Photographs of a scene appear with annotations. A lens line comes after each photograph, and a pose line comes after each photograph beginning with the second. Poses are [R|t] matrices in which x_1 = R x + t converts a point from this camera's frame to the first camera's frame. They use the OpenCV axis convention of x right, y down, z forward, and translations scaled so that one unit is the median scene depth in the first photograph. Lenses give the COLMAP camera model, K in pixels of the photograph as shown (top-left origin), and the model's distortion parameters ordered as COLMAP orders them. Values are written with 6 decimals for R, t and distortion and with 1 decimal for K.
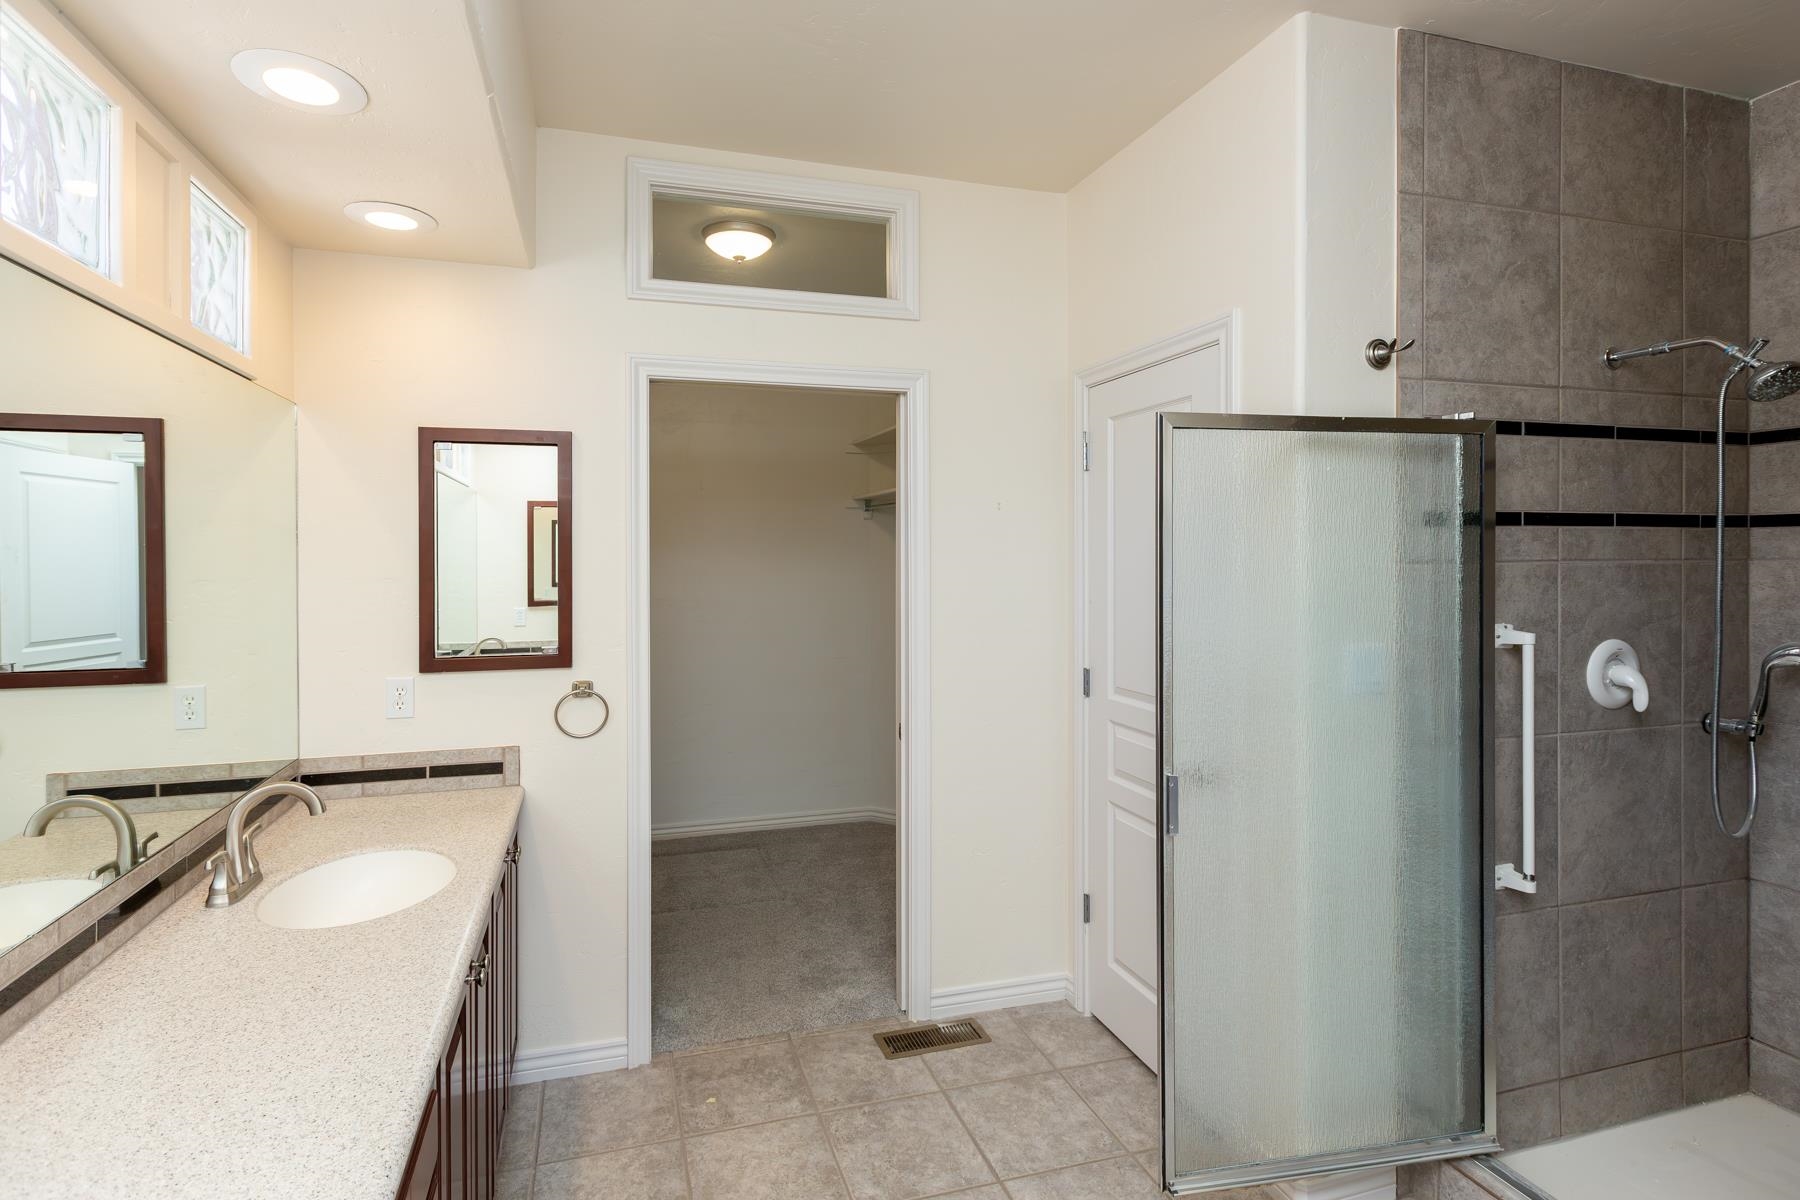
lens RADIAL K [[825.4, 0, 835.4], [0, 825.4, 560.7], [0, 0, 1]] dist [0.006377, -0.000848]
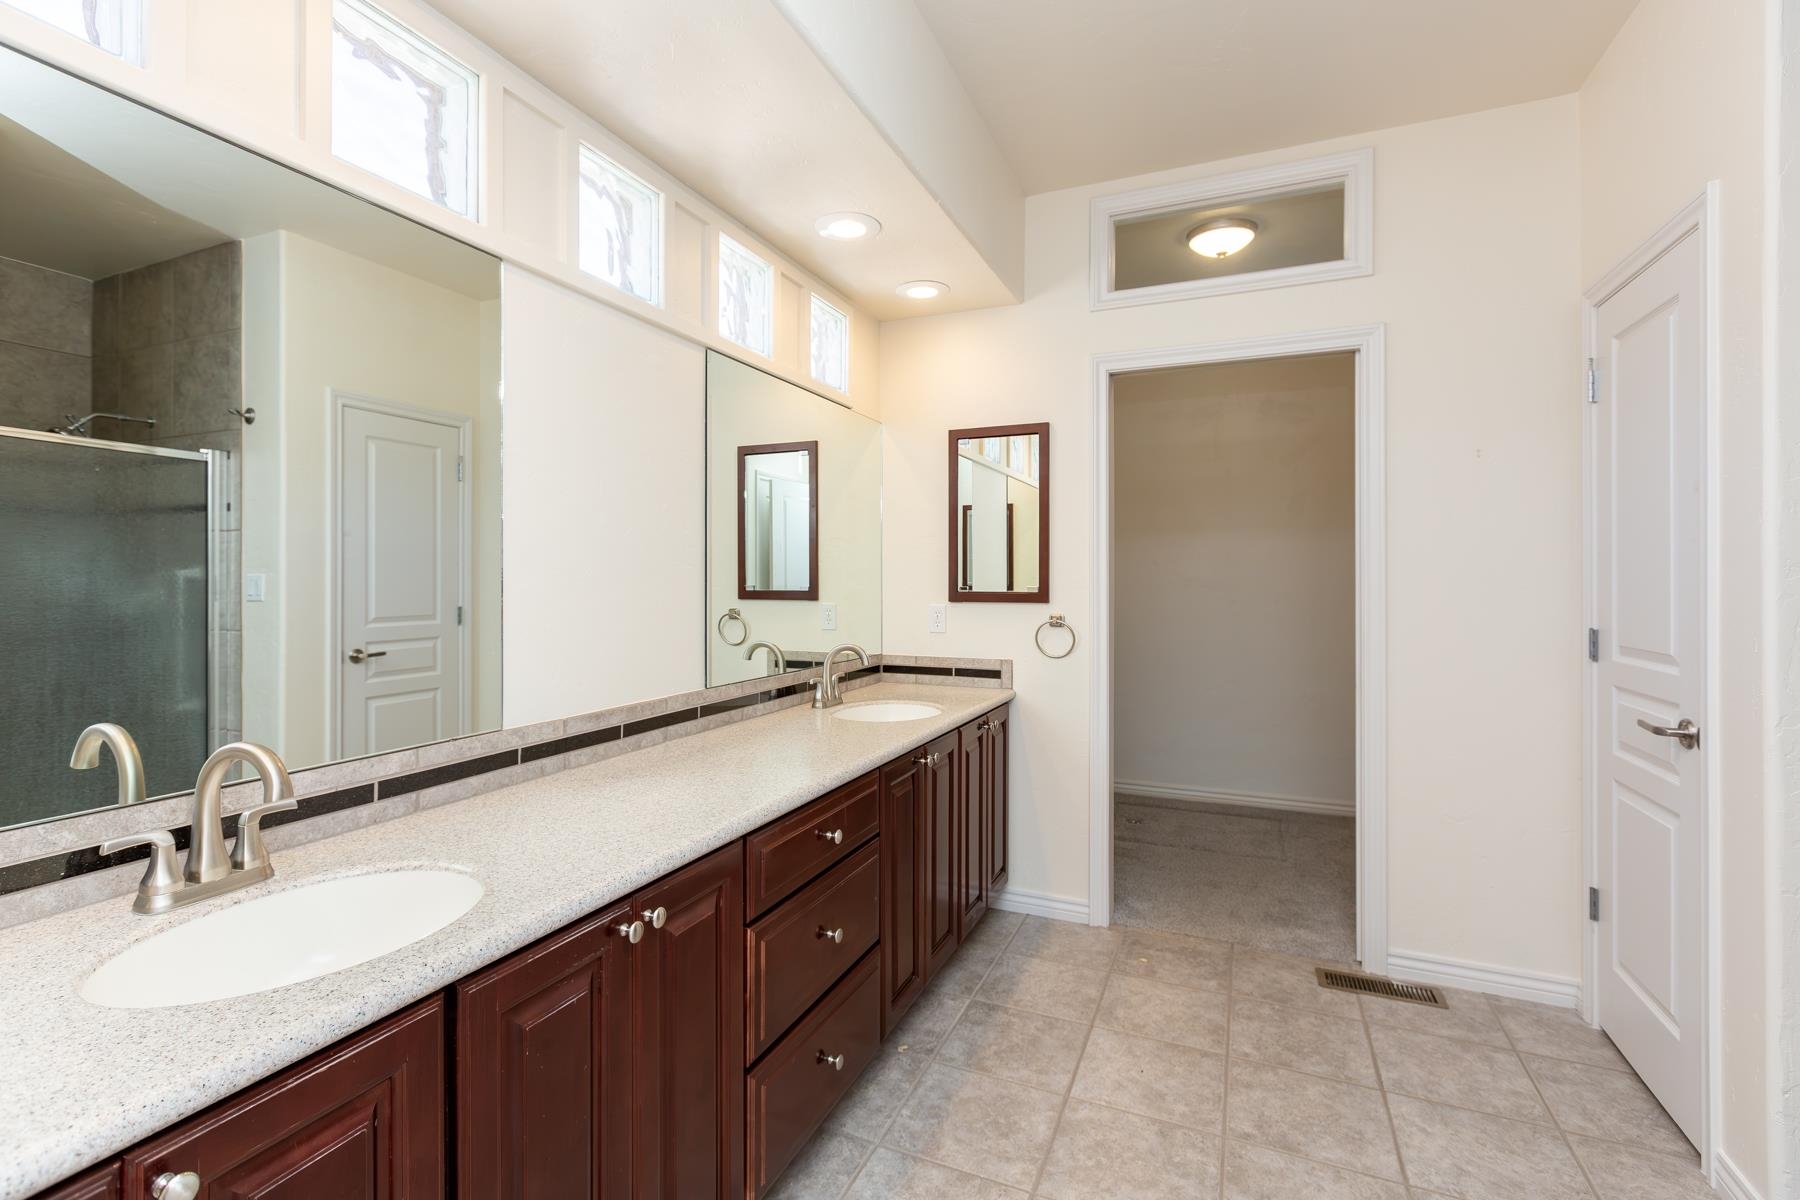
lens RADIAL K [[825.4, 0, 900.8], [0, 825.4, 585.9], [0, 0, 1]] dist [0.006377, -0.000848]
pose [[0.779670, 0.009185, -0.626123, 0.309235], [-0.009457, 0.999951, 0.002892, 0.098166], [0.626119, 0.003666, 0.779719, -0.160265]]
